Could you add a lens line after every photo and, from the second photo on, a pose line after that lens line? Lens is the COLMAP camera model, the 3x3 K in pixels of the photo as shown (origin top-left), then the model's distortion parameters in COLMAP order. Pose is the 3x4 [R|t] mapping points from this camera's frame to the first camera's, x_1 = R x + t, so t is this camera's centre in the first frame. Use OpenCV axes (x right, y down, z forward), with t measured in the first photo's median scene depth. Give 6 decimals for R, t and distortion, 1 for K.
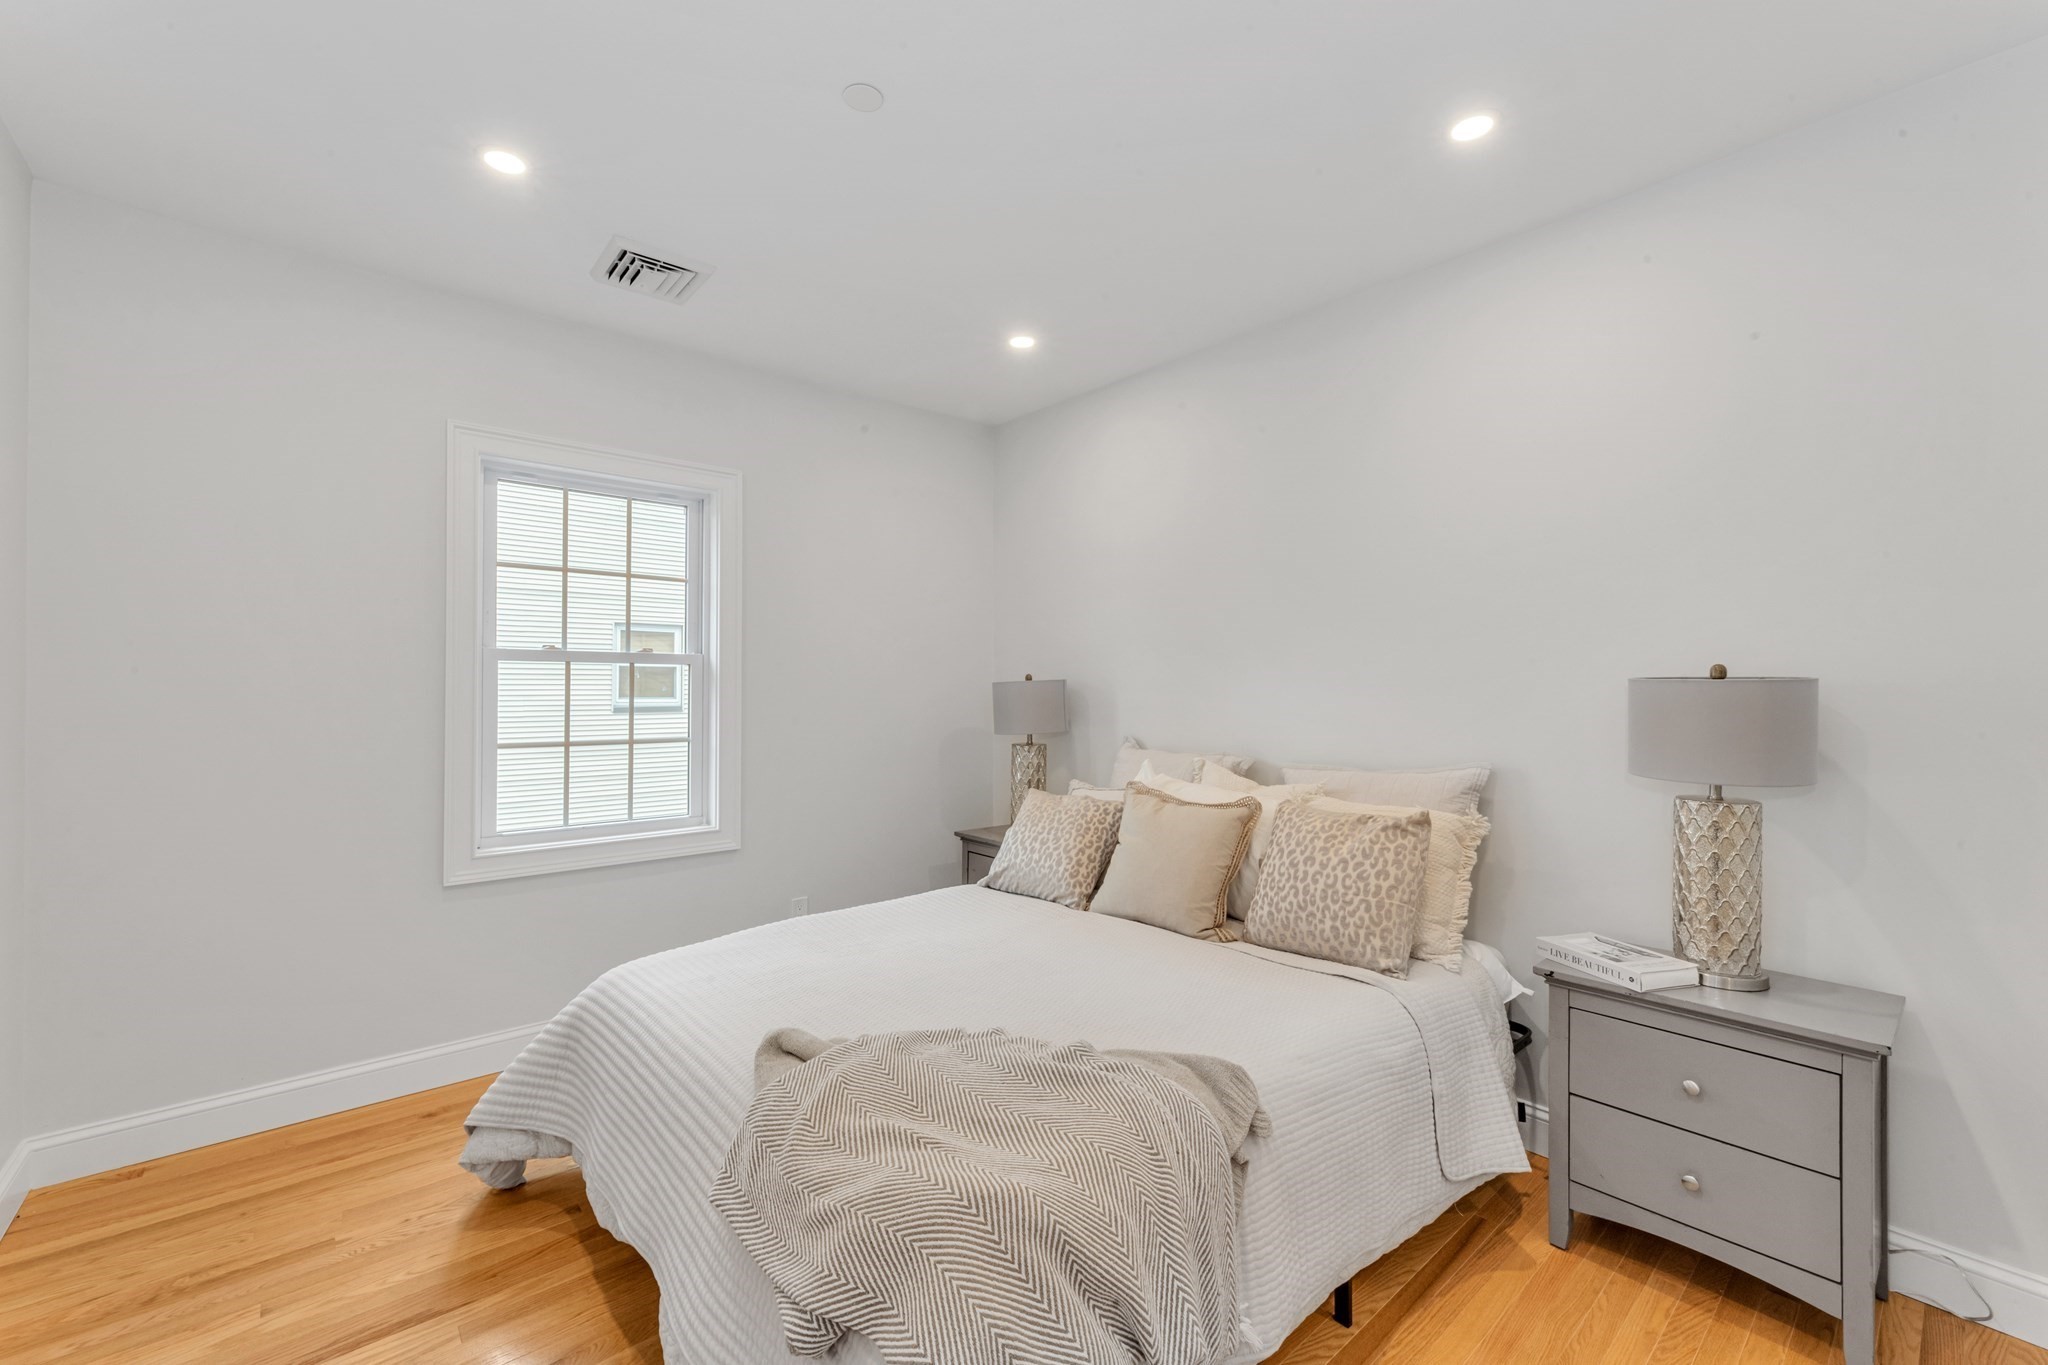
lens RADIAL K [[834.8, 0, 1014.1], [0, 834.8, 677.9], [0, 0, 1]] dist [-0.000147, -0.000144]
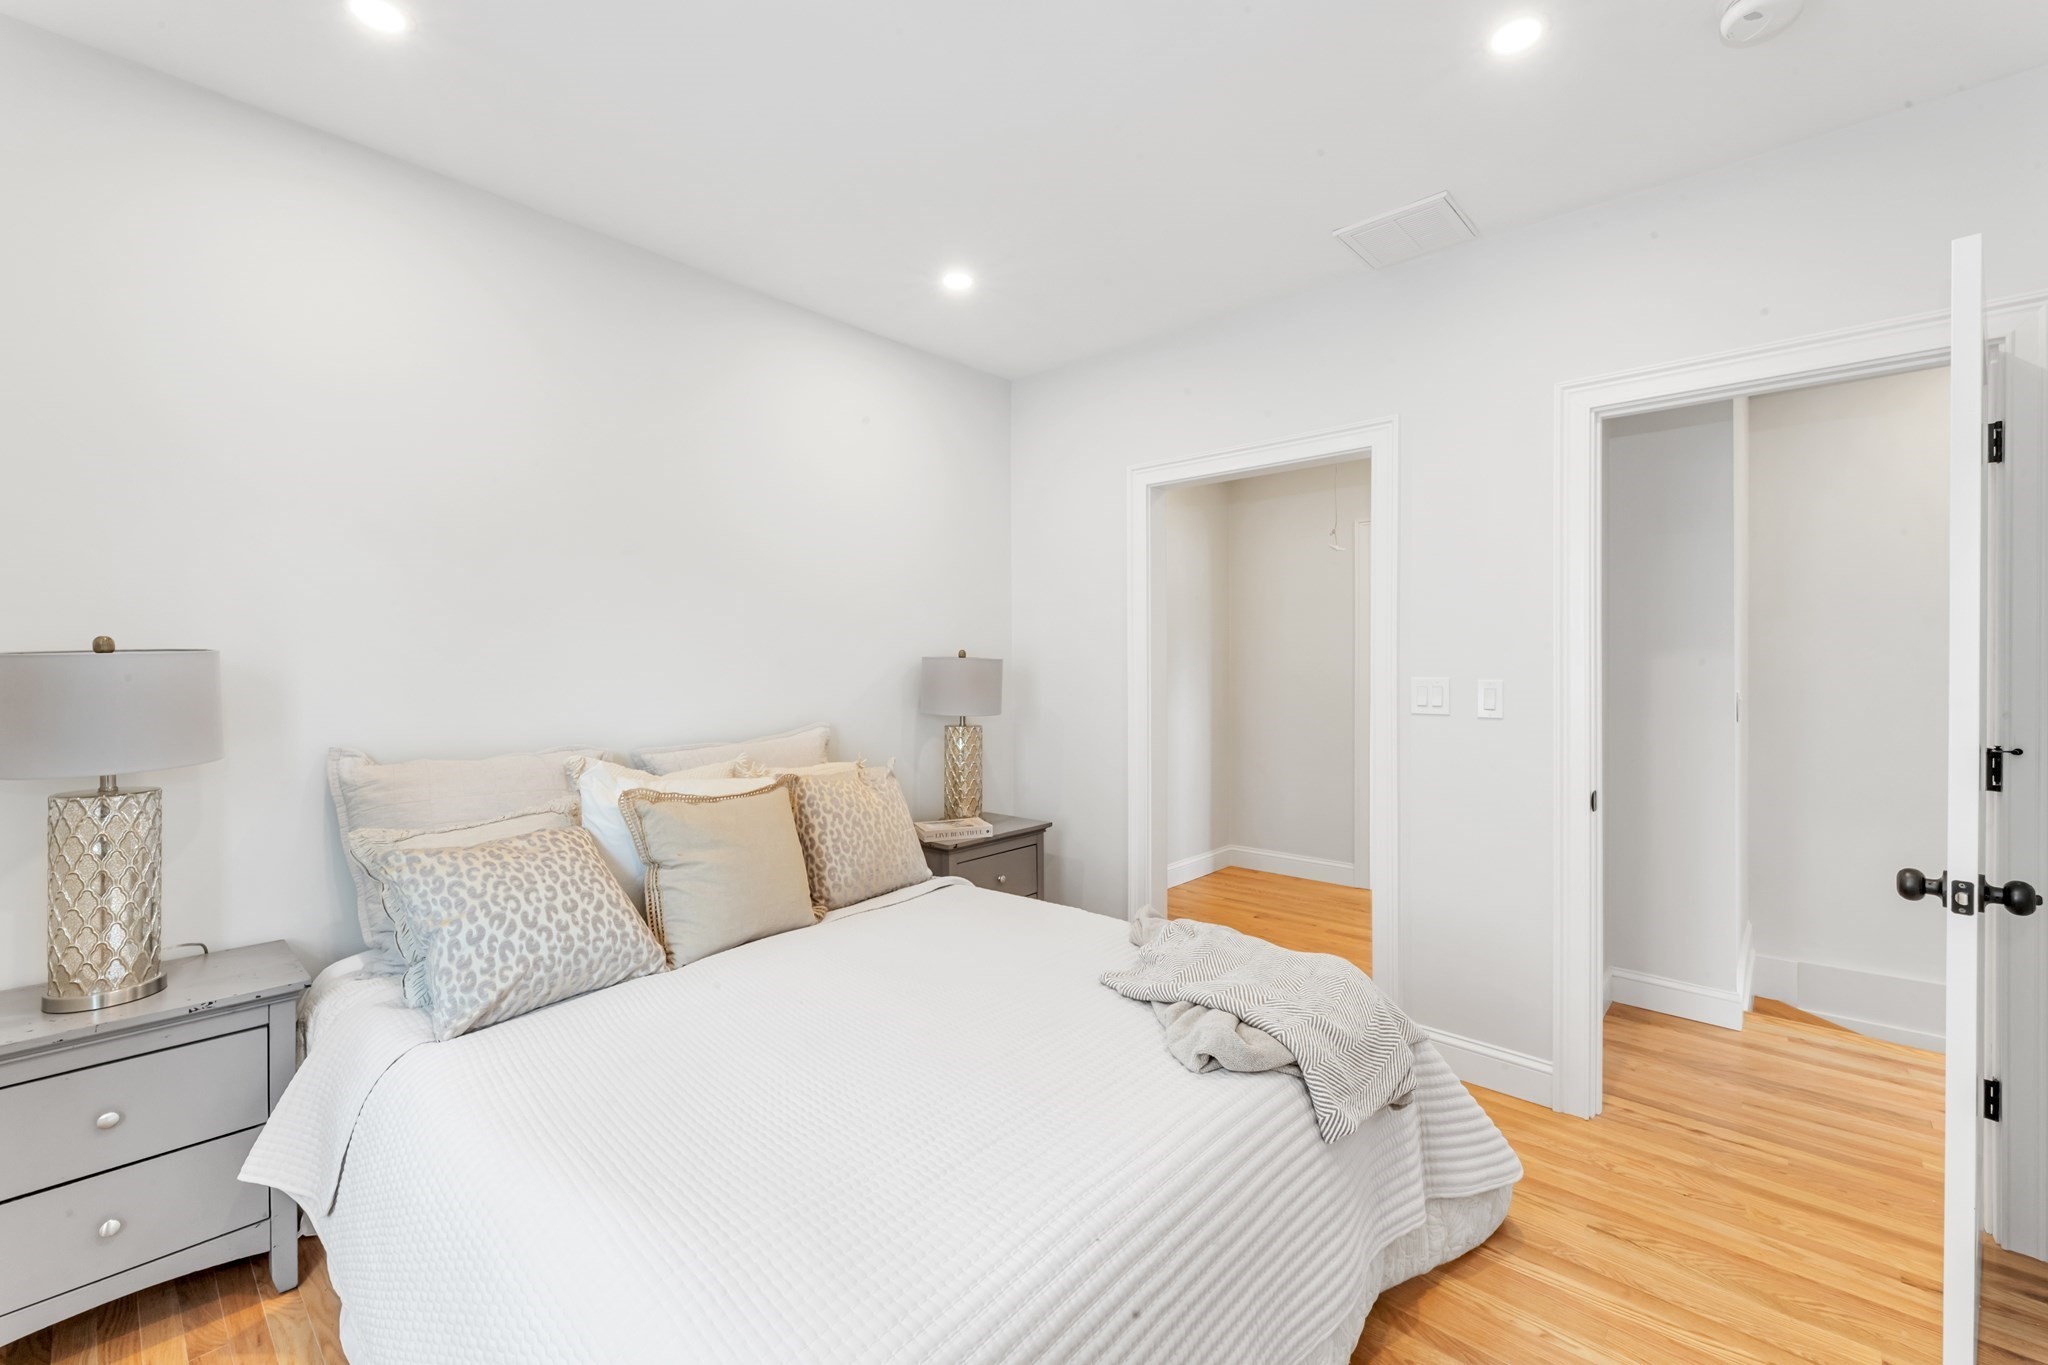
lens RADIAL K [[834.8, 0, 1024.1], [0, 834.8, 674.1], [0, 0, 1]] dist [-0.000147, -0.000144]
pose [[-0.149185, -0.015477, 0.988688, -0.951493], [-0.019451, 0.999730, 0.012715, 0.009505], [-0.988618, -0.017334, -0.149446, 1.144190]]
